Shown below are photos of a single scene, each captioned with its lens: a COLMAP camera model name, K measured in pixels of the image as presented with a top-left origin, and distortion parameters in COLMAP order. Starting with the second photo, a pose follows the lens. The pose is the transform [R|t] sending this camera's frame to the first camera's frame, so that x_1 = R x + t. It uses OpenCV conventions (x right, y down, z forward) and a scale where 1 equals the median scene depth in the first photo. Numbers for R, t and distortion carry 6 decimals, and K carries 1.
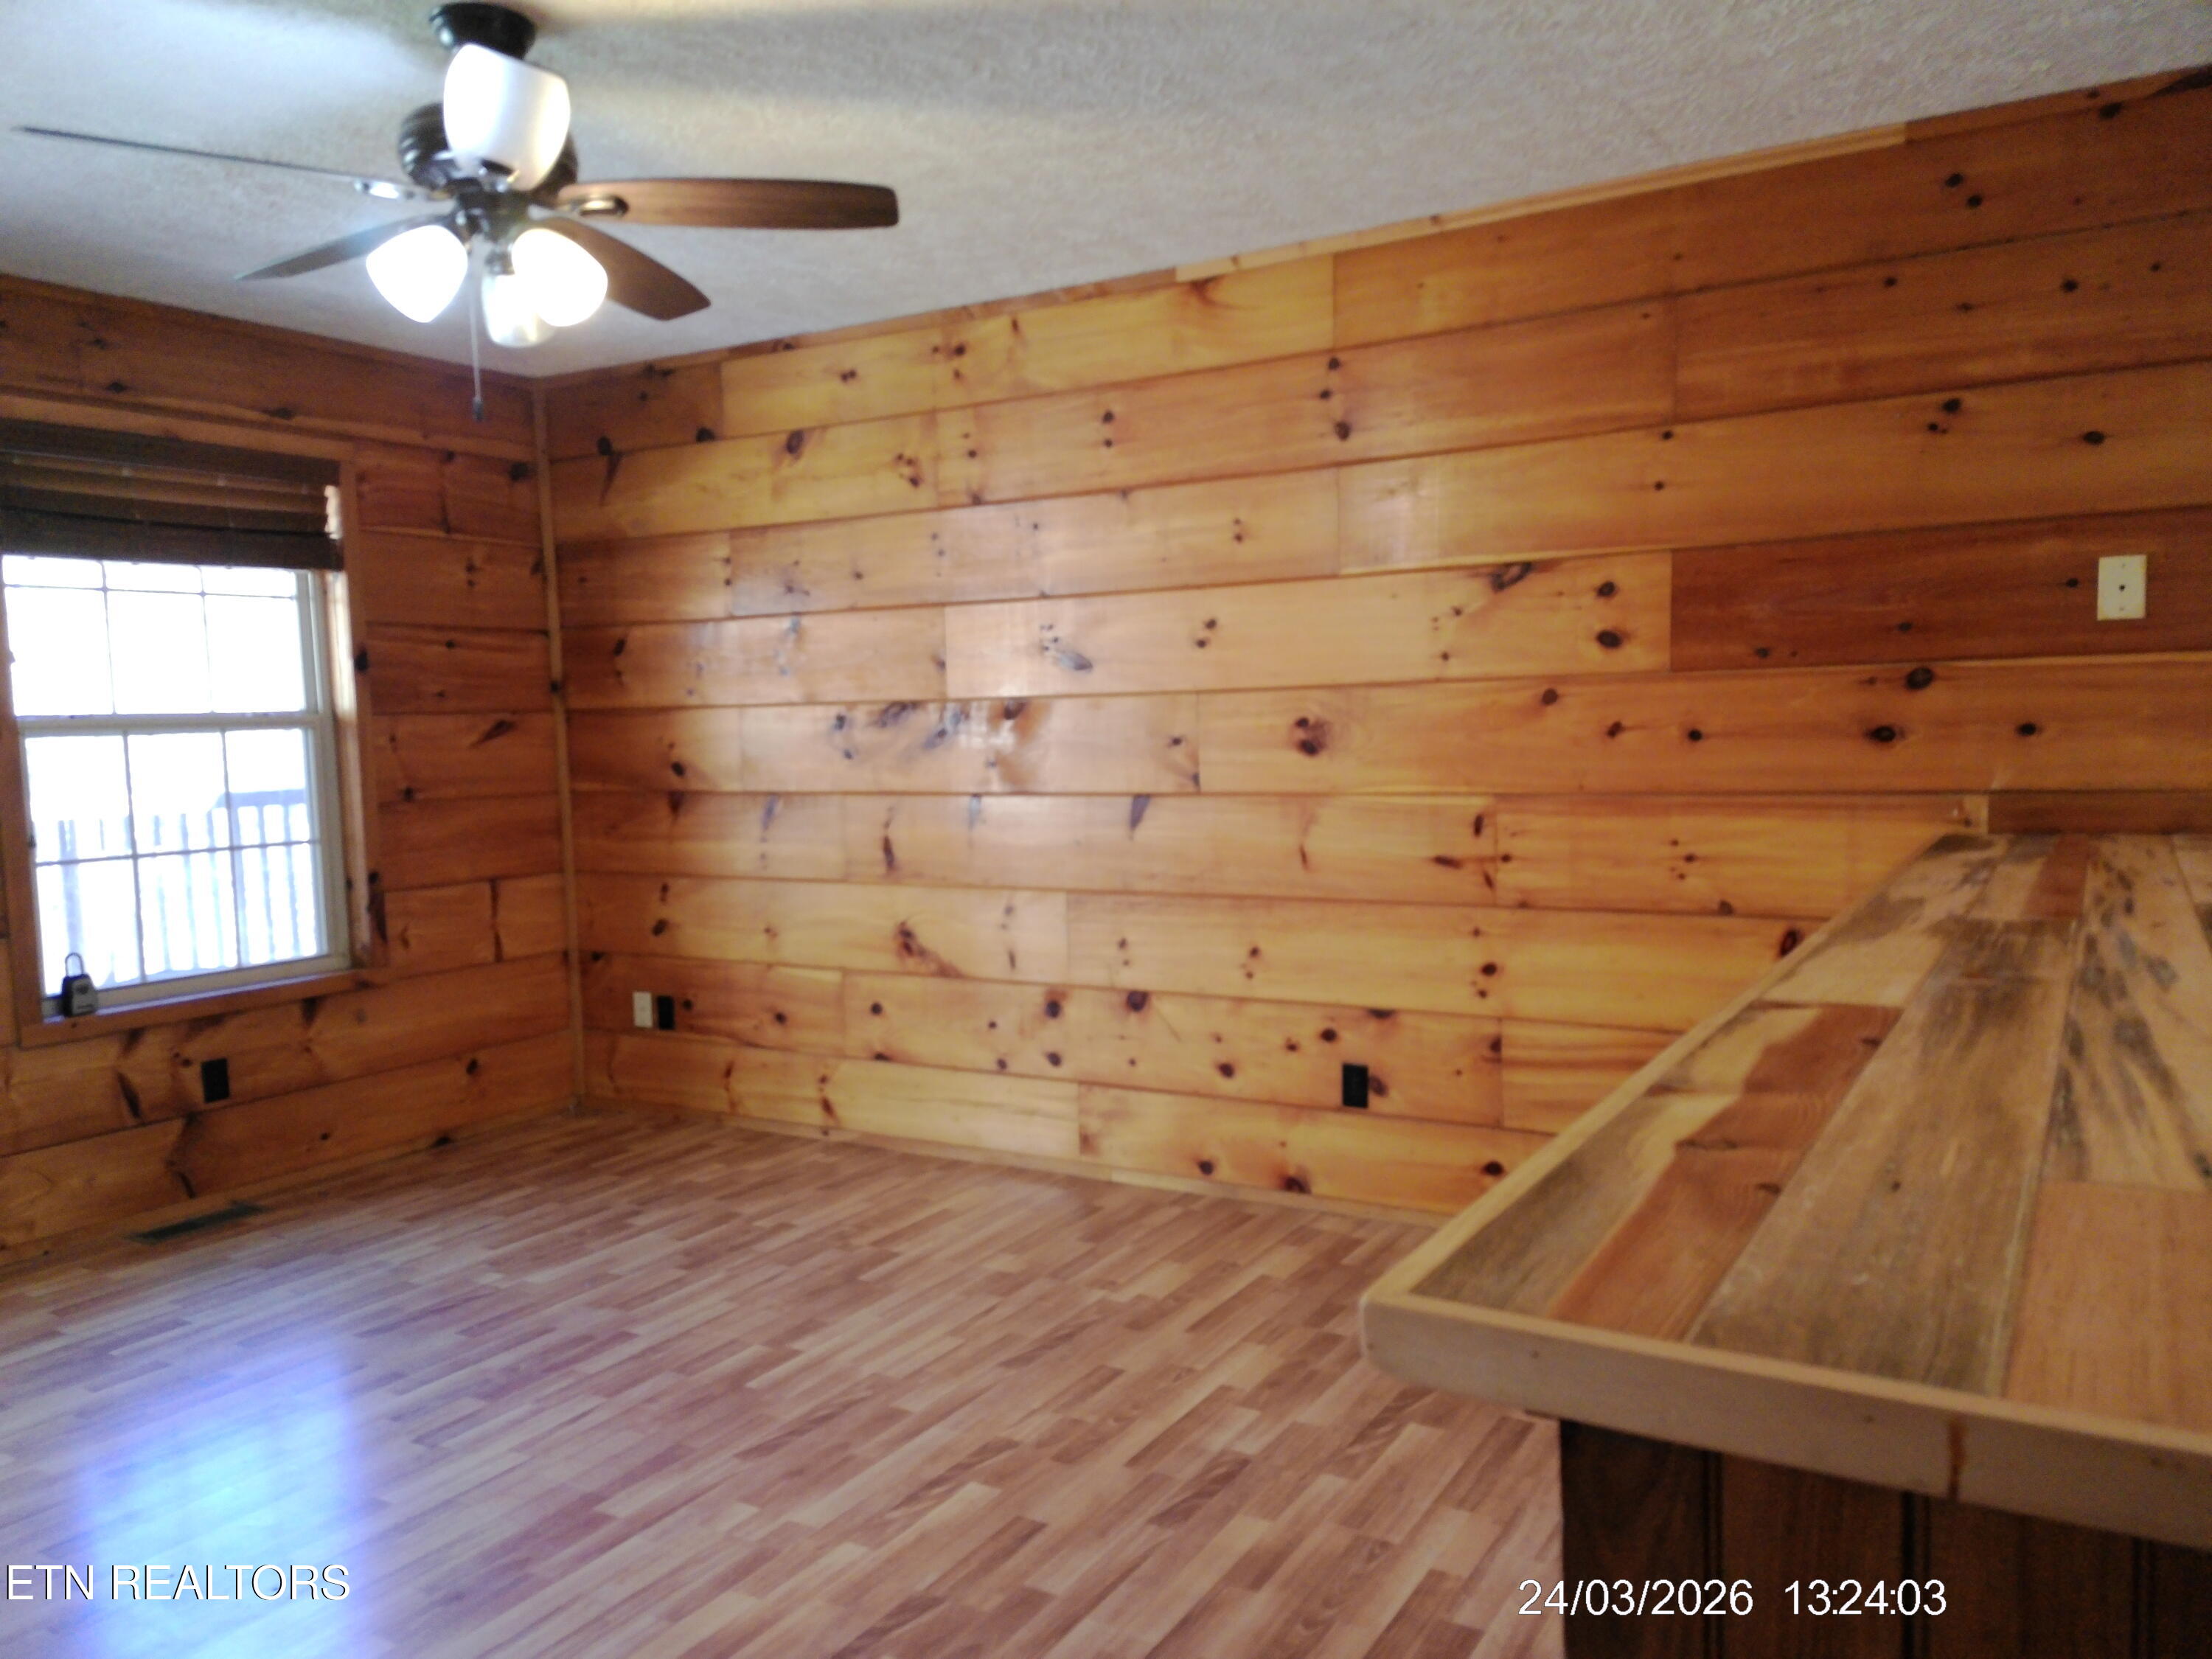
lens RADIAL K [[1652.6, 0, 1112.4], [0, 1652.6, 848.8], [0, 0, 1]] dist [0.121339, -0.140952]
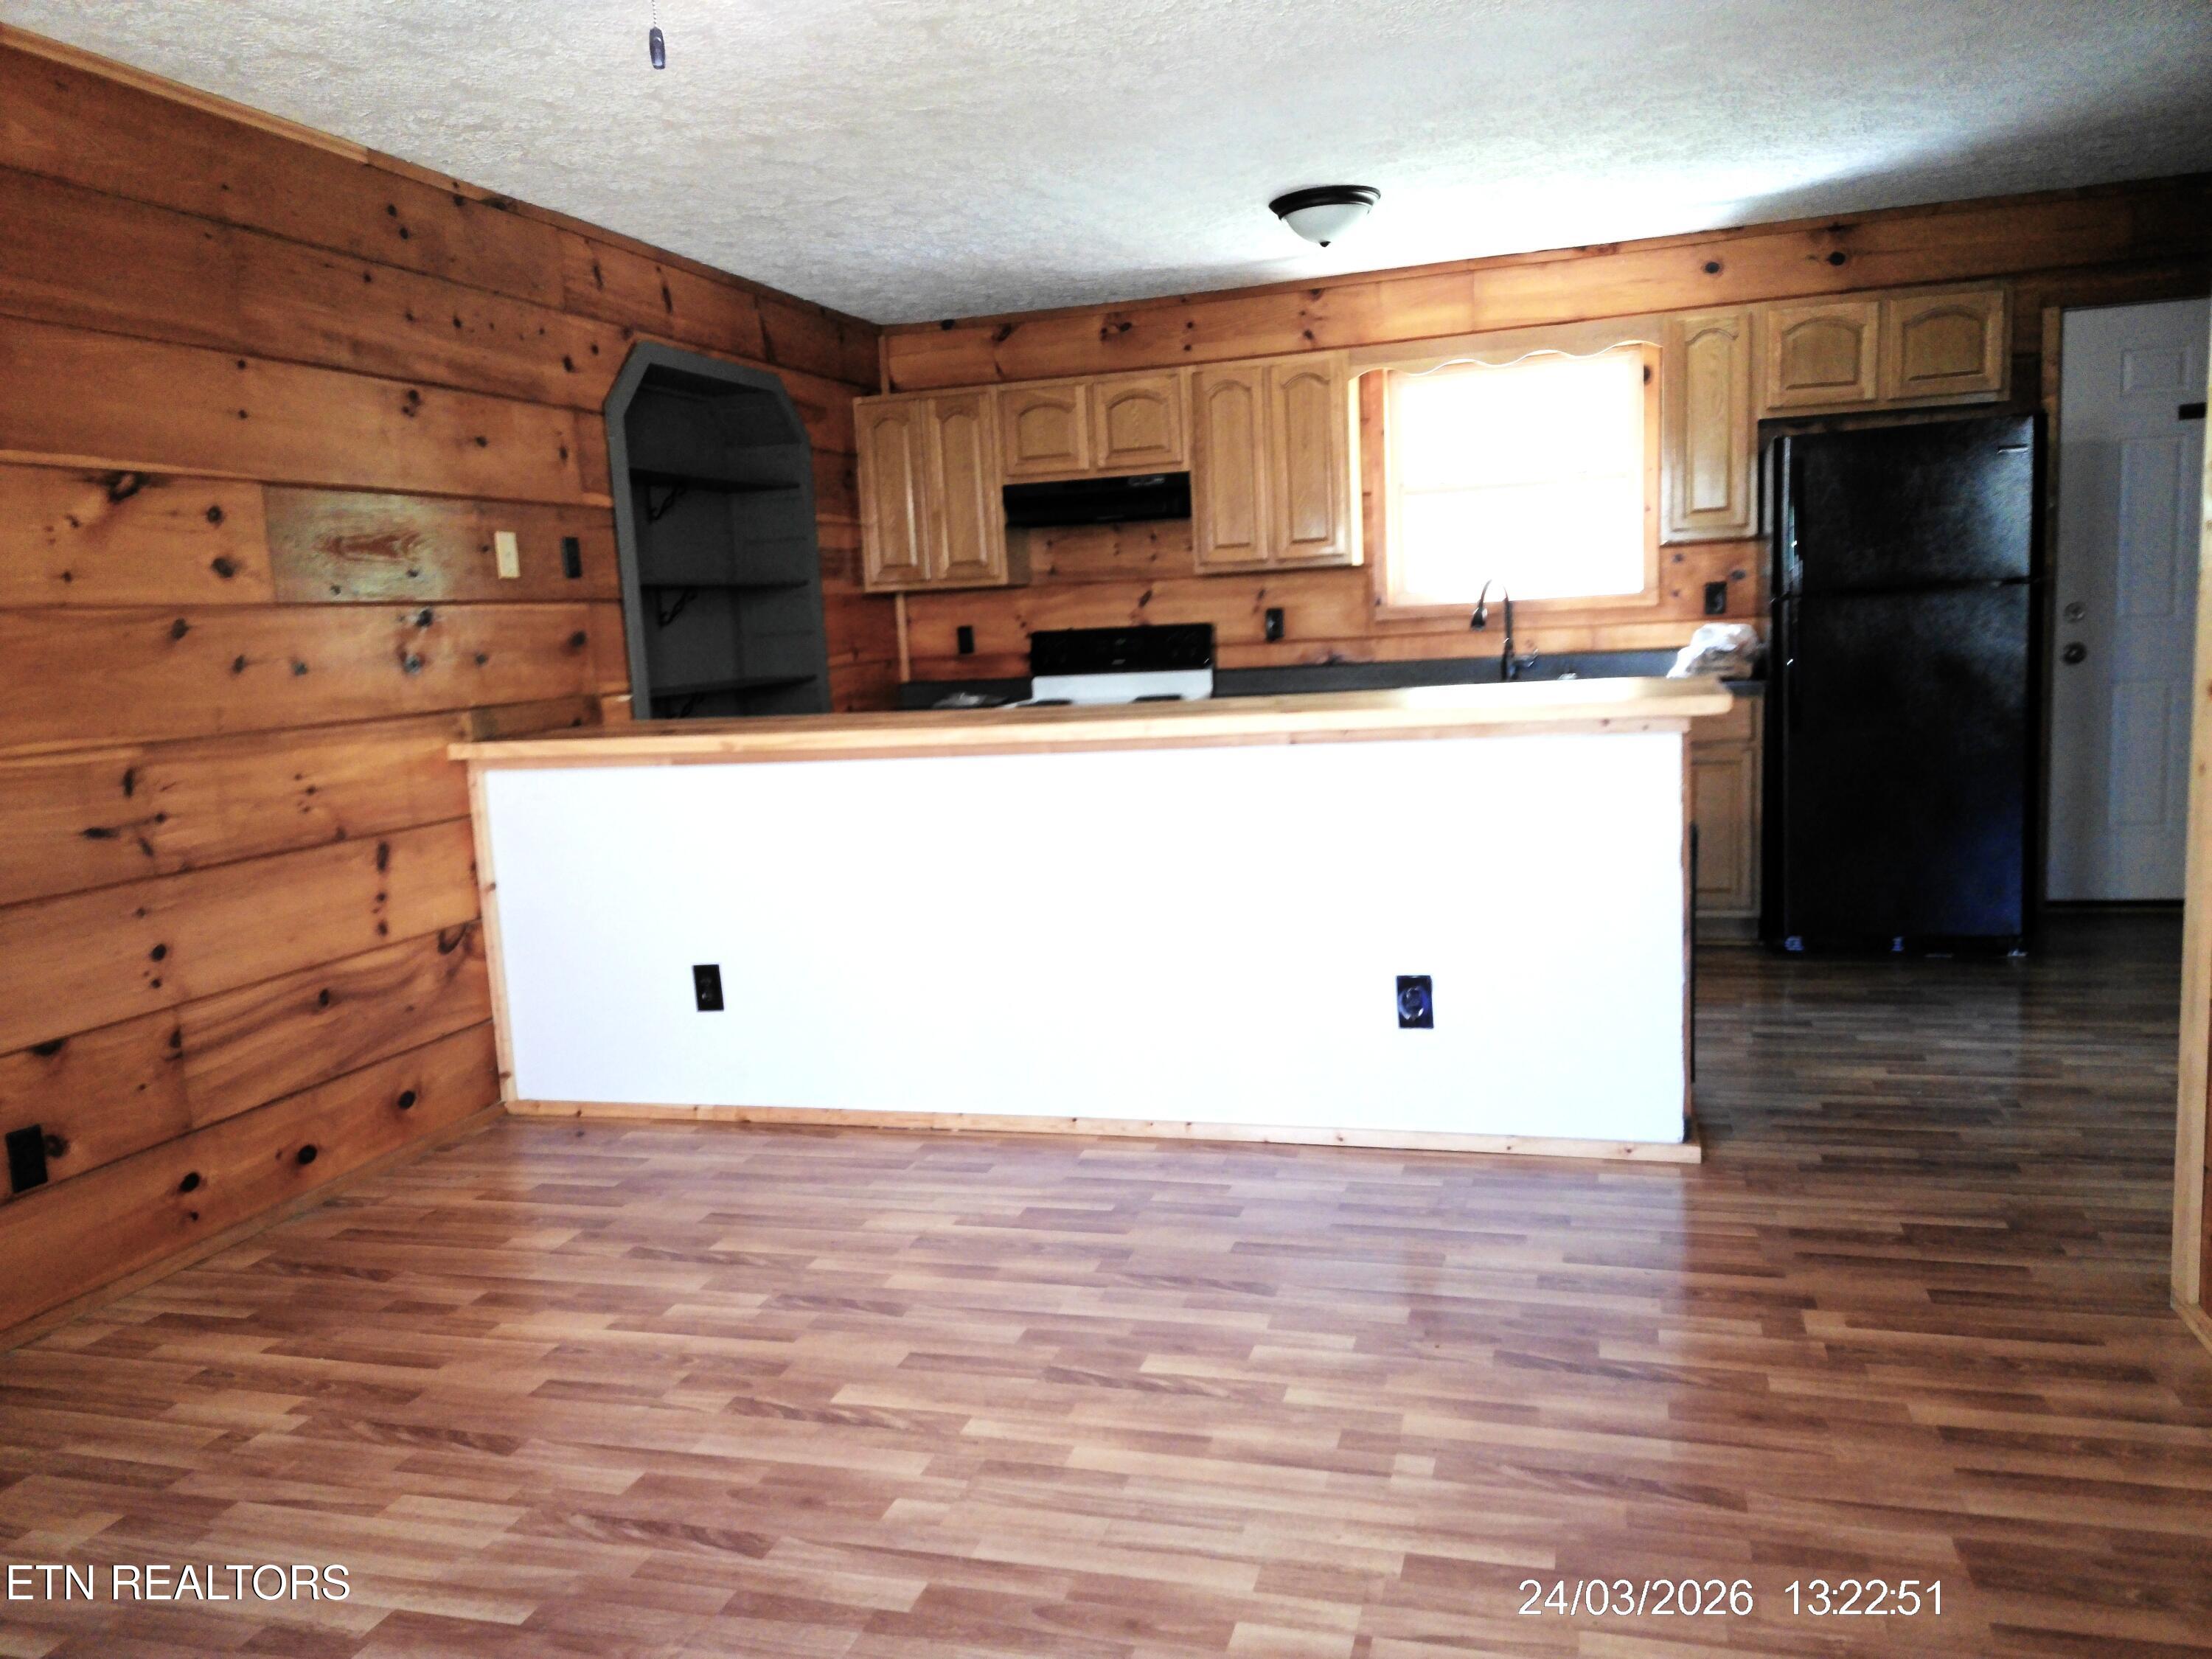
lens RADIAL K [[1663.1, 0, 1162.0], [0, 1663.1, 874.7], [0, 0, 1]] dist [0.003040, 0.001060]
pose [[-0.274996, -0.103421, 0.955867, -0.699717], [0.142541, 0.978825, 0.146913, -0.017497], [-0.950820, 0.176651, -0.254431, 0.703286]]
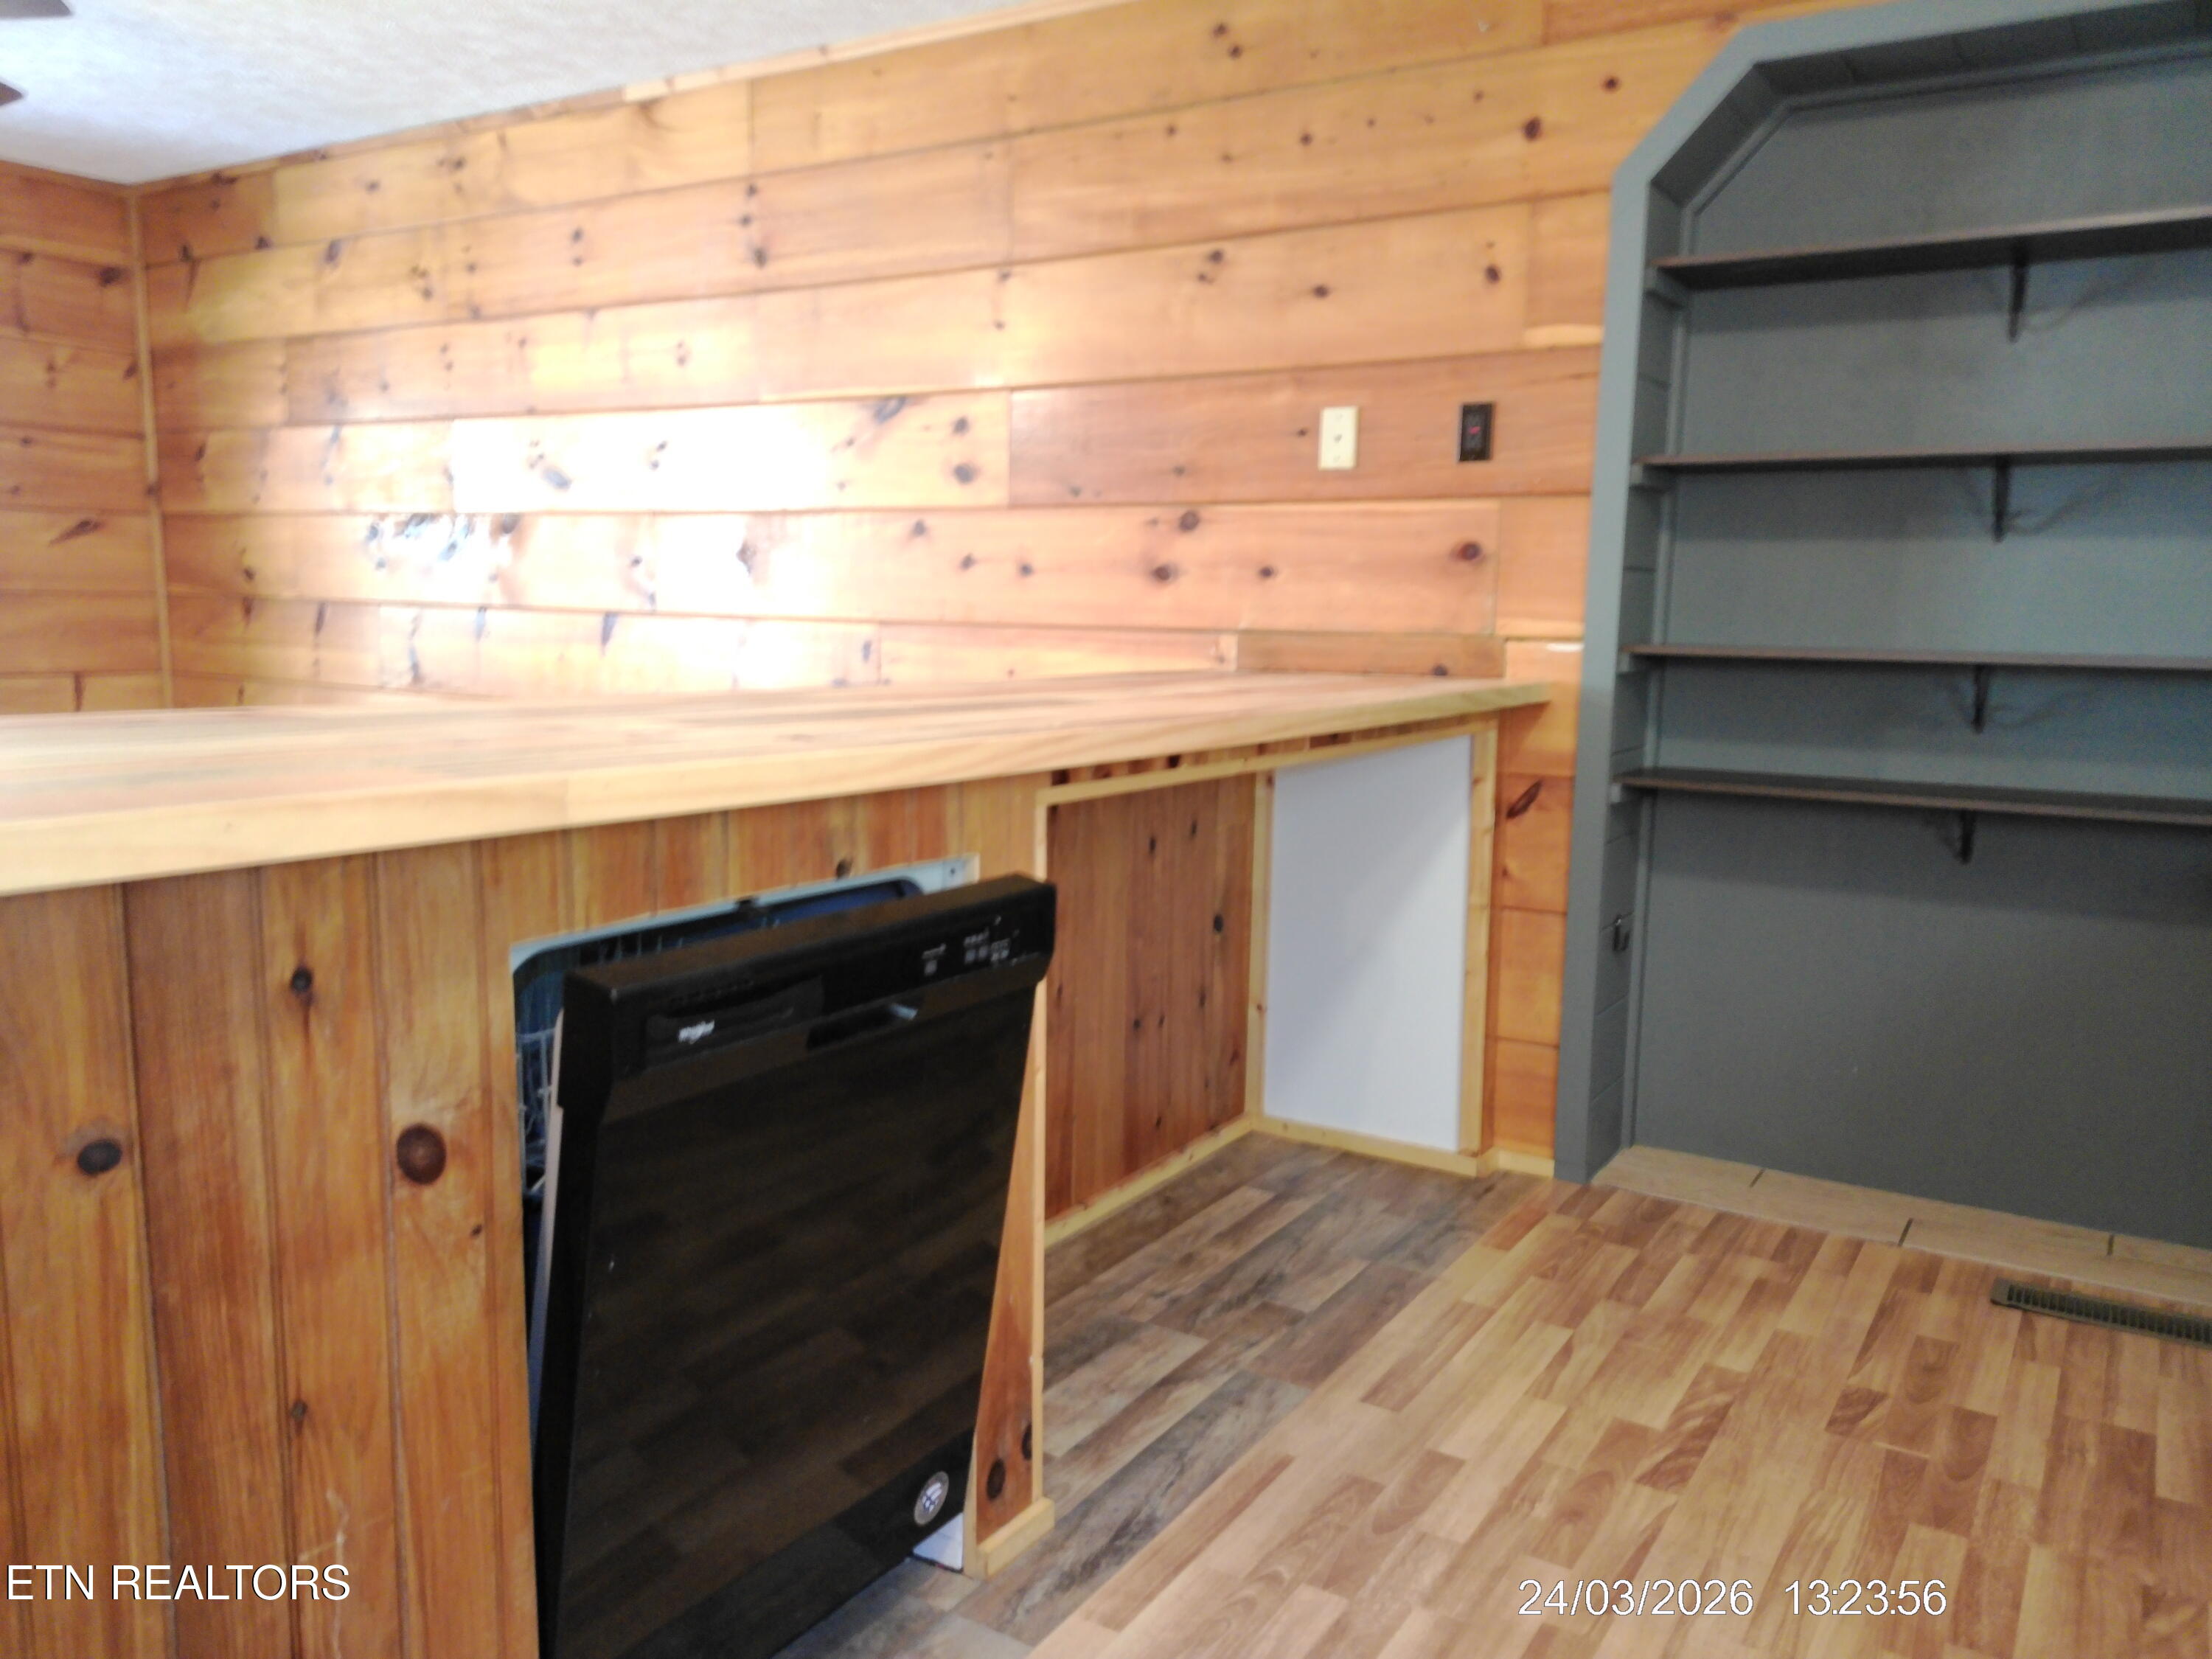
lens RADIAL K [[1652.6, 0, 1112.4], [0, 1652.6, 848.8], [0, 0, 1]] dist [0.121339, -0.140952]
pose [[0.998460, 0.051650, -0.020249, 0.389538], [-0.050196, 0.996508, 0.066728, 0.031633], [0.023624, -0.065609, 0.997566, -0.050765]]
